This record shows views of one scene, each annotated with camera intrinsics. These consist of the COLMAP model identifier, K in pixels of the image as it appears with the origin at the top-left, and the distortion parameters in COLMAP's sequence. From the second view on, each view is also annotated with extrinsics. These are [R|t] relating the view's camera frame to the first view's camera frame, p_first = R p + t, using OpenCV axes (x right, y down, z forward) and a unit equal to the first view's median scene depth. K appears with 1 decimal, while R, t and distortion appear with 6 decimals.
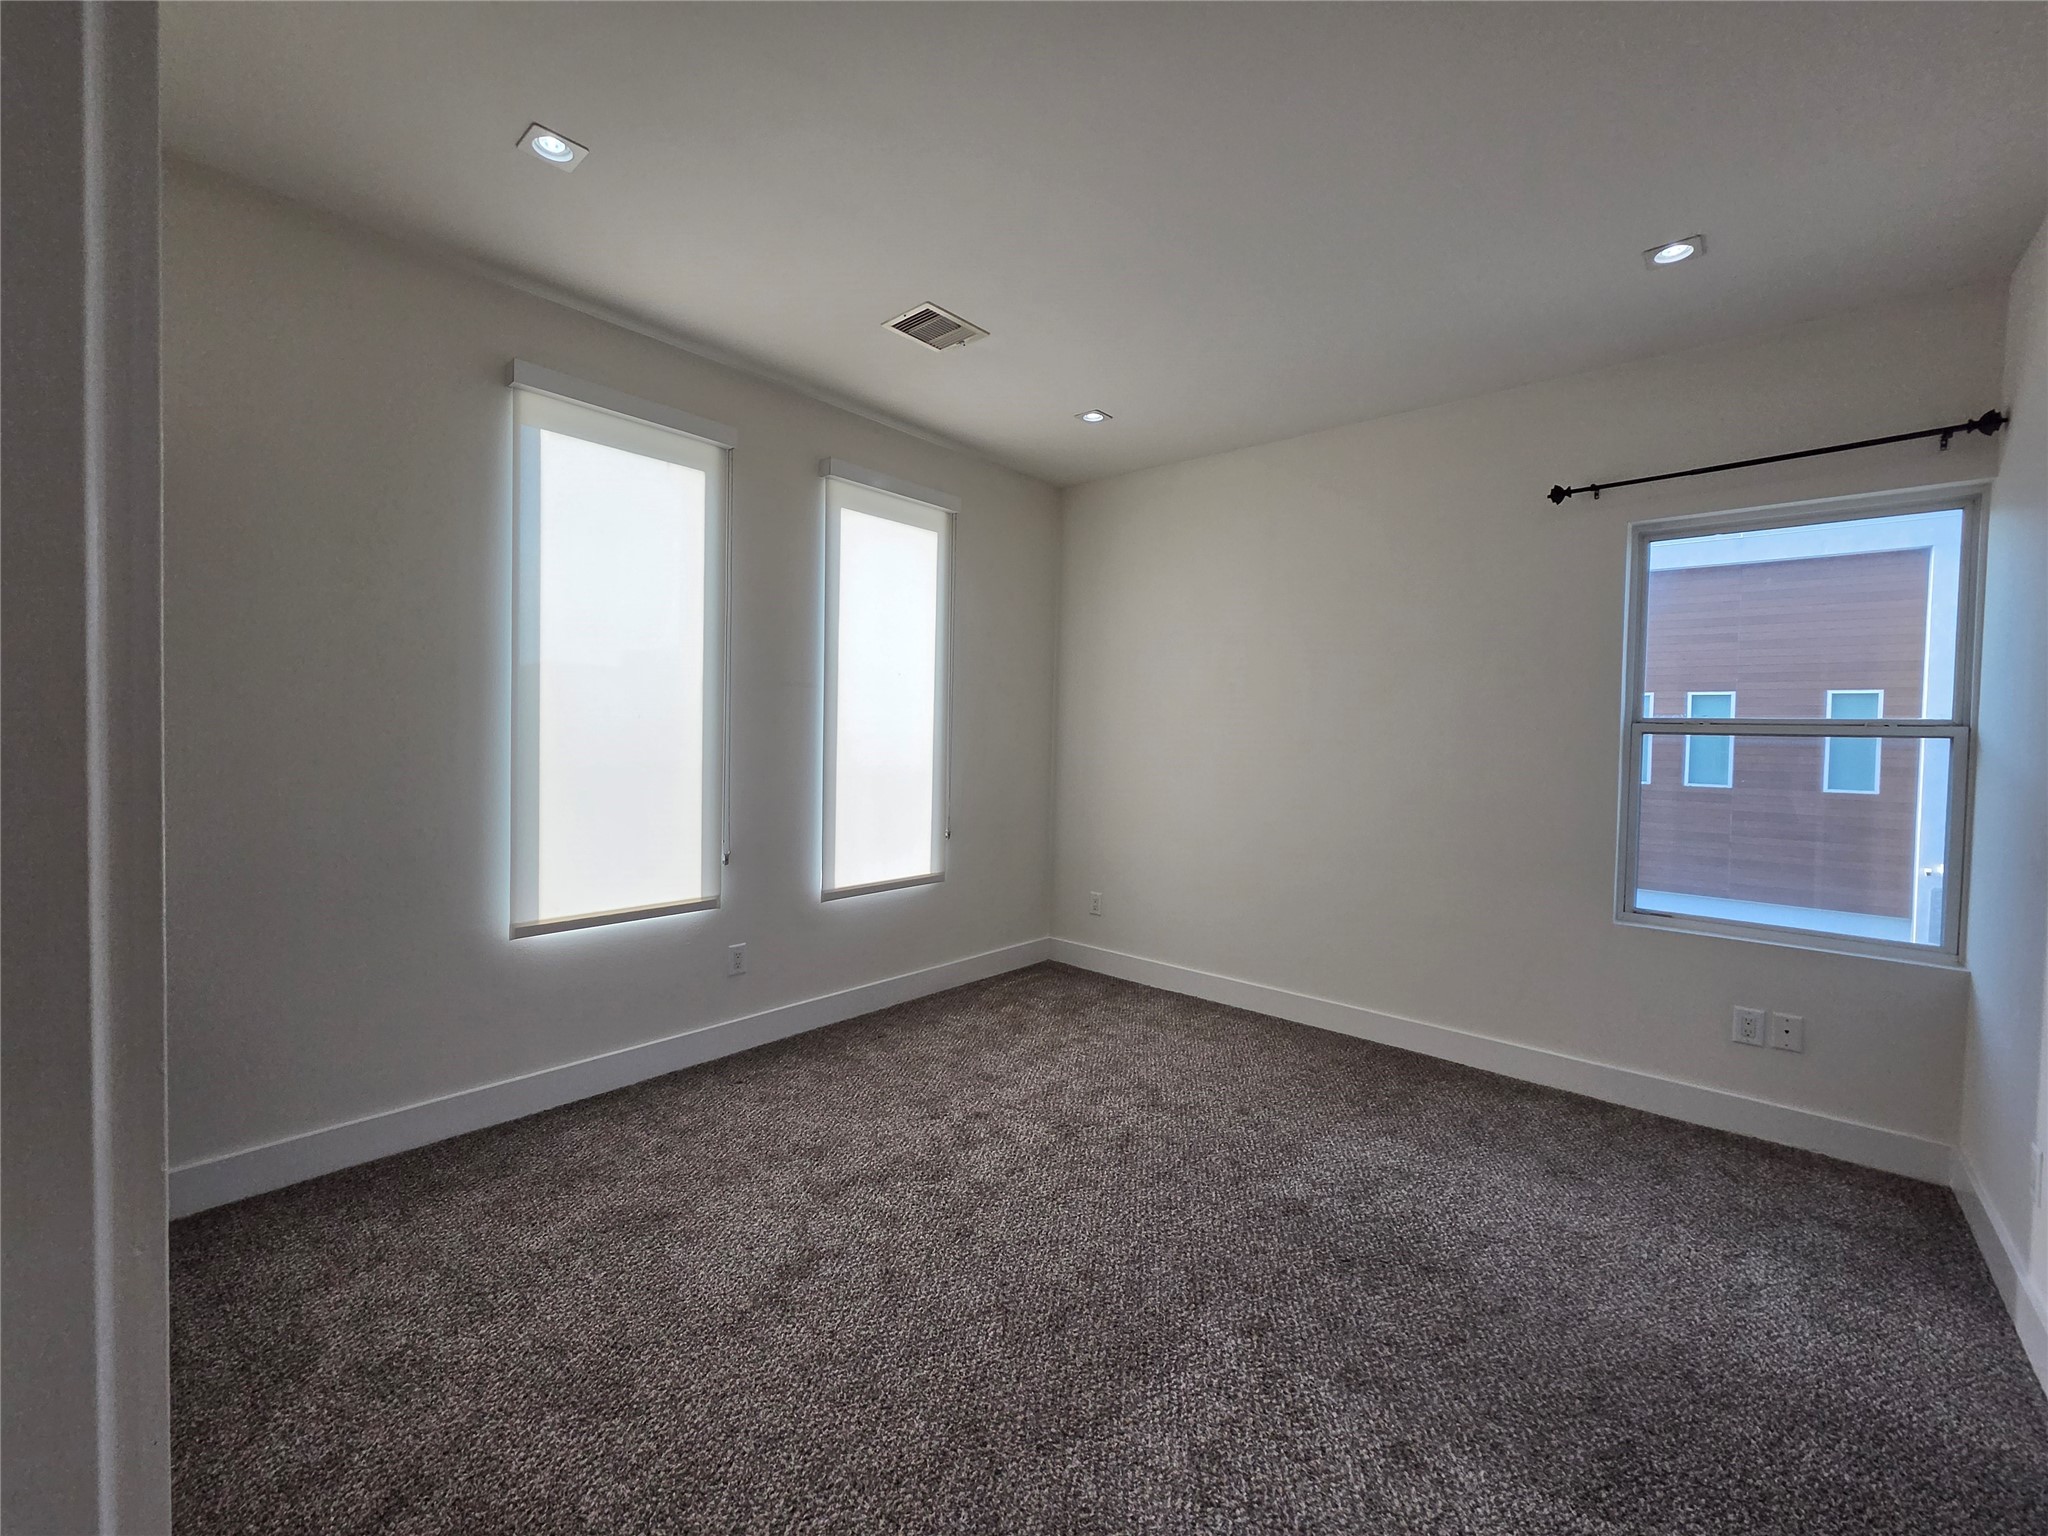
lens RADIAL K [[839.5, 0, 1014.8], [0, 839.5, 757.0], [0, 0, 1]] dist [0.002277, -0.001032]
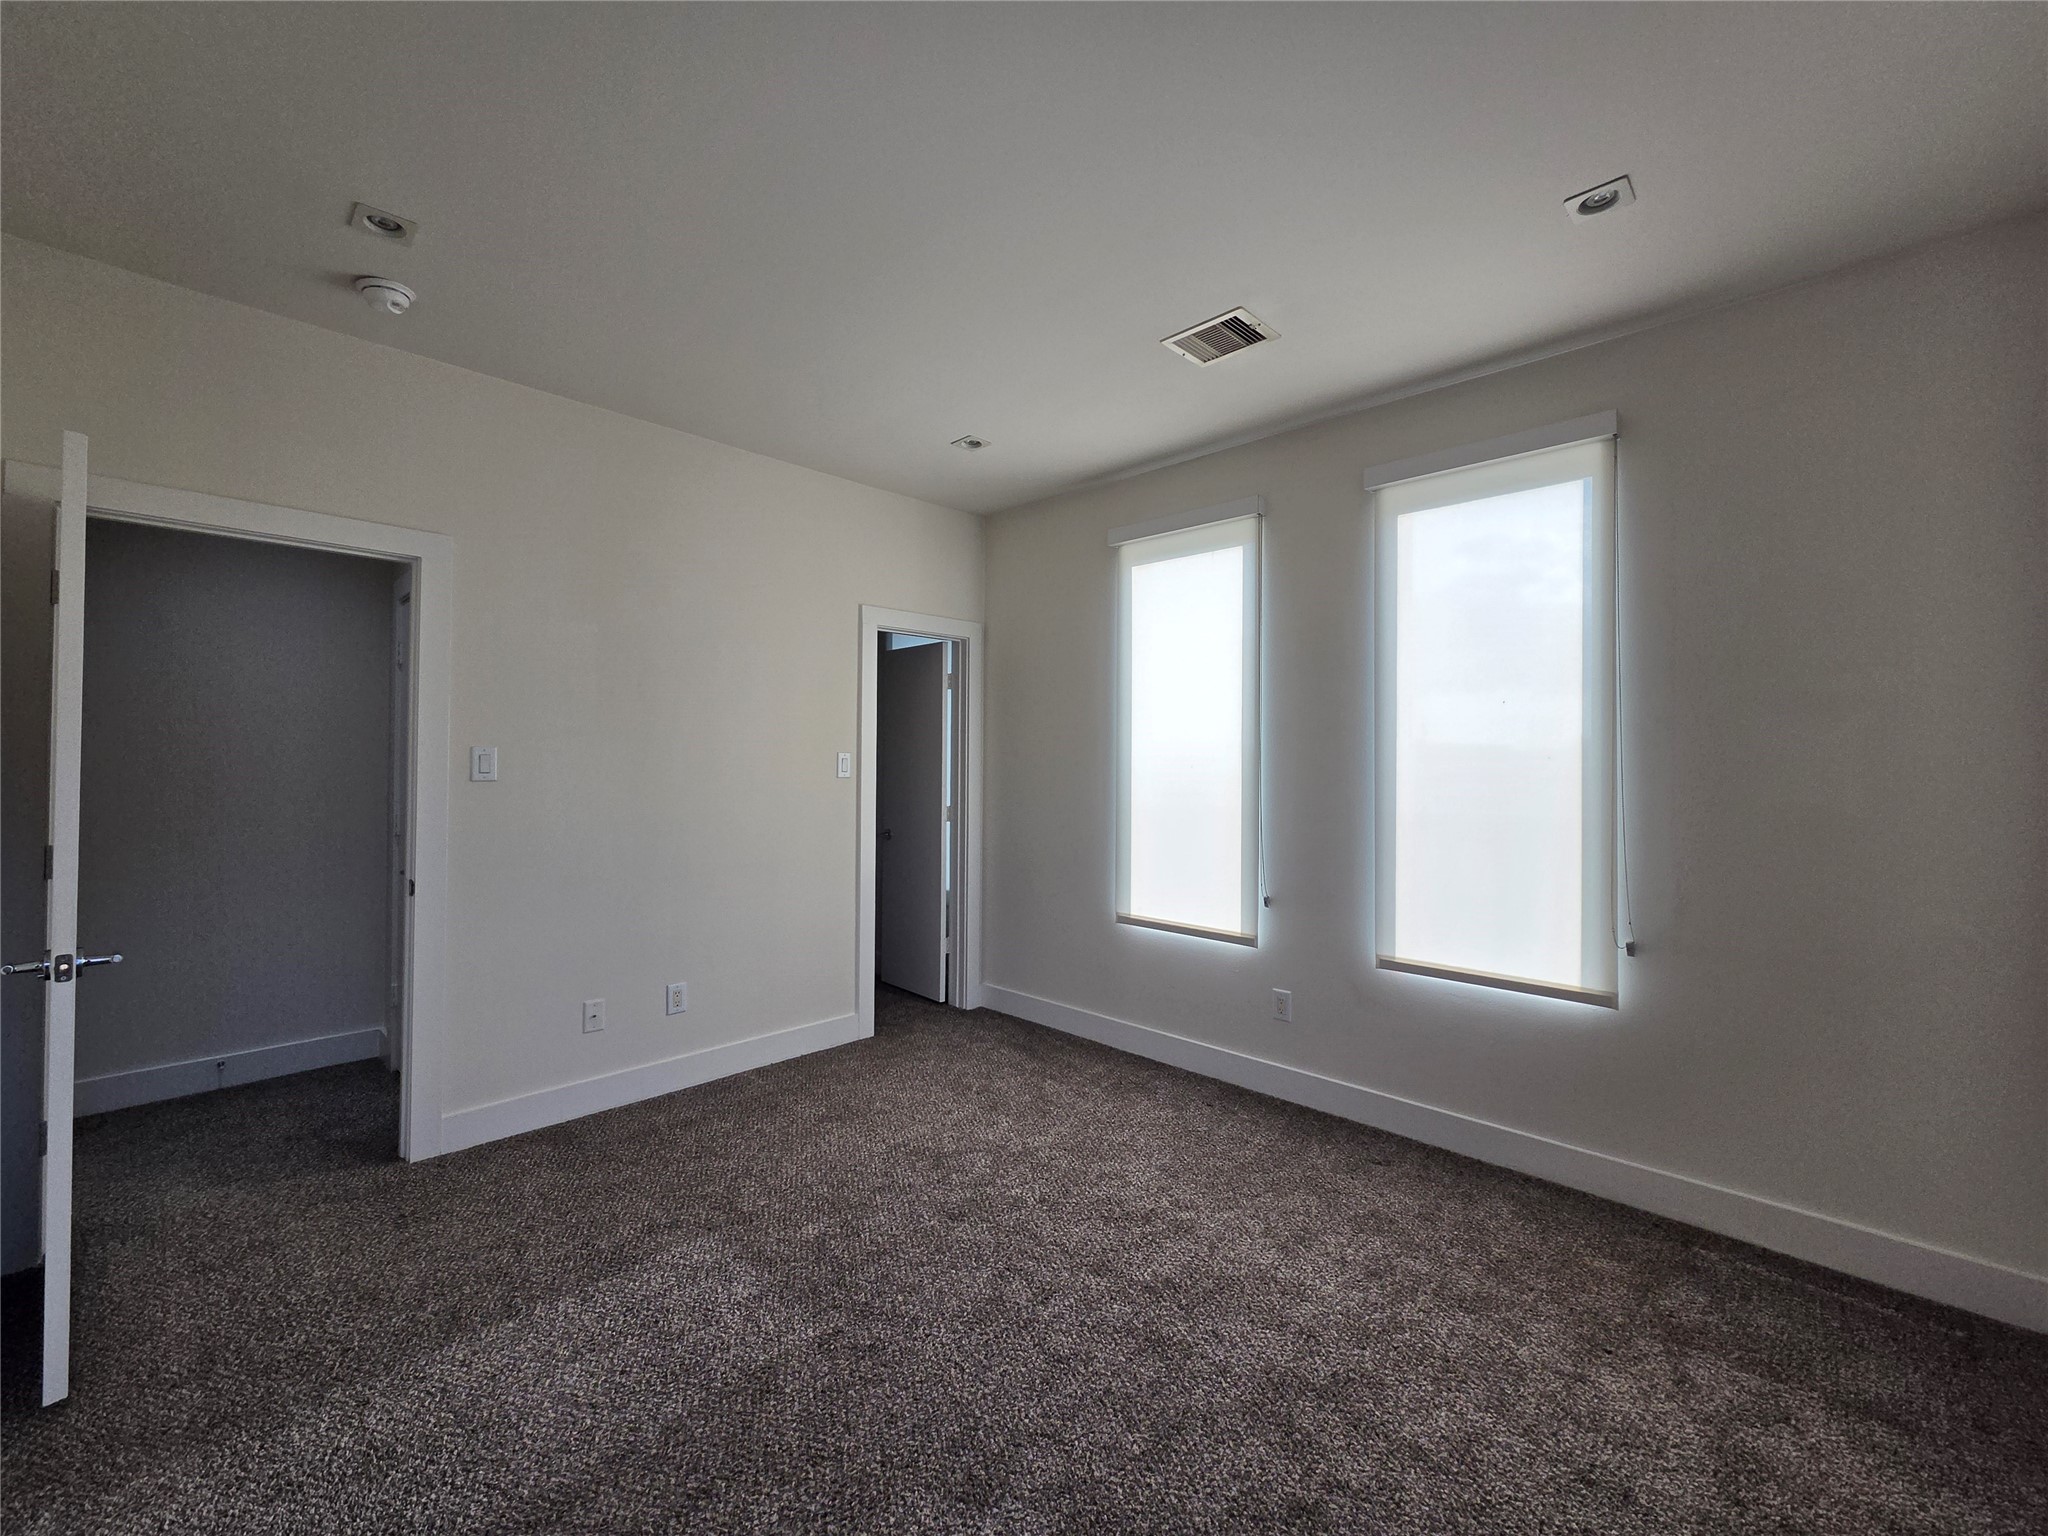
lens RADIAL K [[839.5, 0, 1014.8], [0, 839.5, 757.0], [0, 0, 1]] dist [0.002277, -0.001032]
pose [[-0.050113, -0.027755, -0.998358, 0.663480], [-0.039139, 0.998900, -0.025806, -0.016997], [0.997976, 0.037782, -0.051144, 0.683310]]
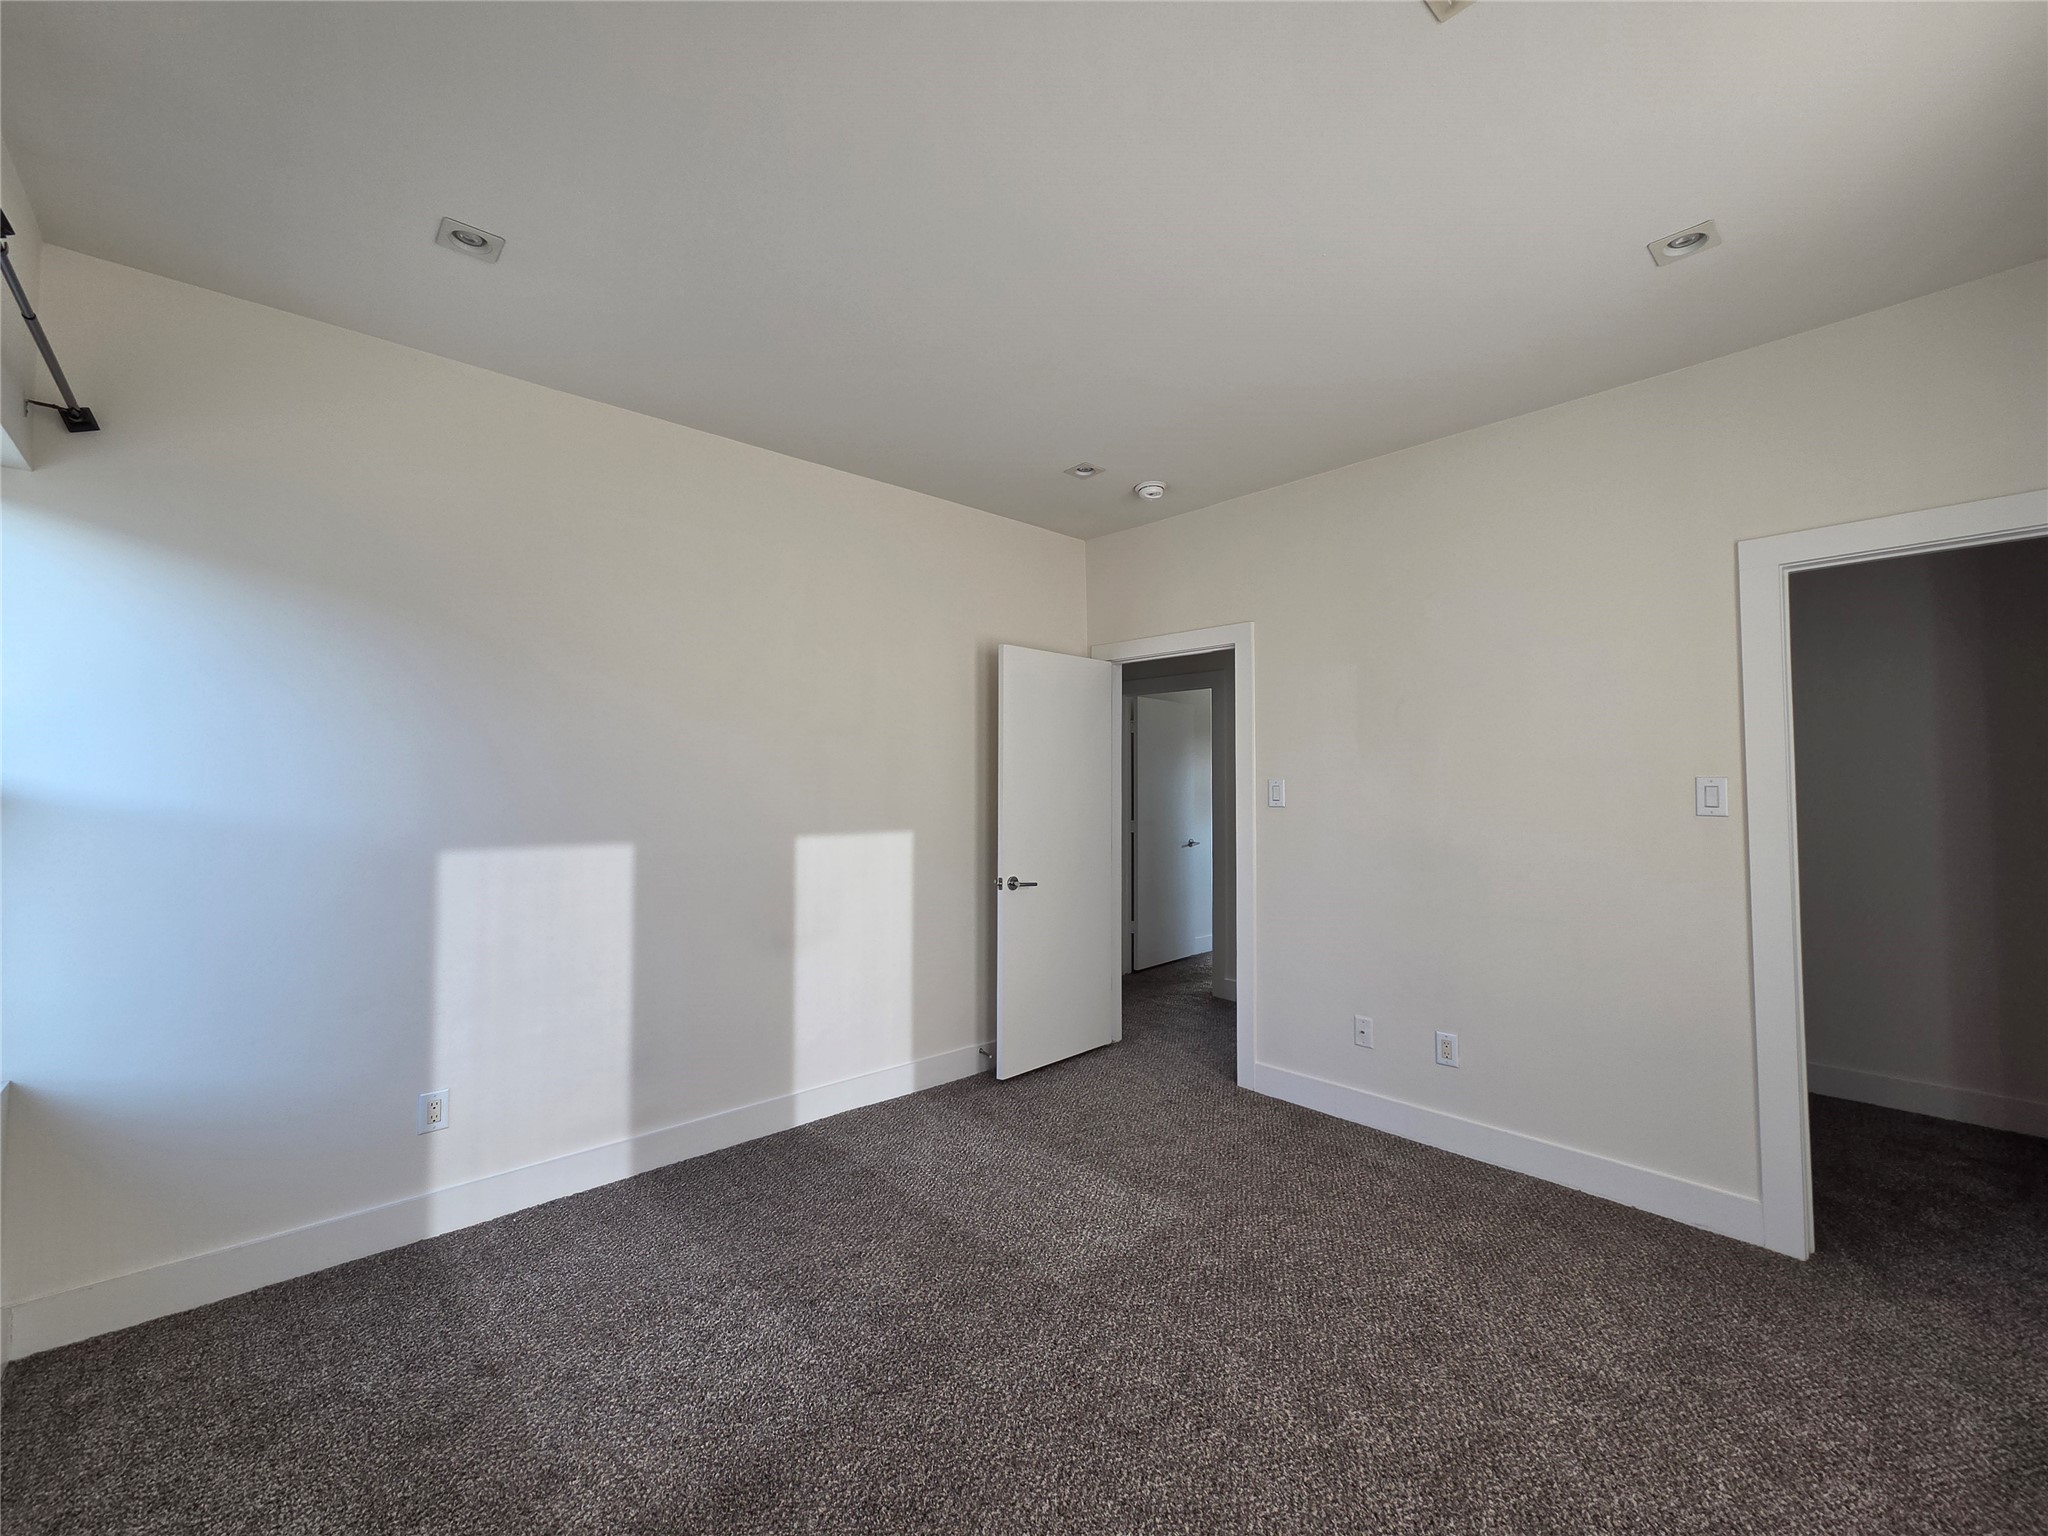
lens RADIAL K [[839.5, 0, 1014.8], [0, 839.5, 757.0], [0, 0, 1]] dist [0.002277, -0.001032]
pose [[-0.992754, -0.016411, 0.119040, 0.100834], [-0.017453, 0.999818, -0.007713, -0.040784], [-0.118892, -0.009734, -0.992859, 1.159752]]
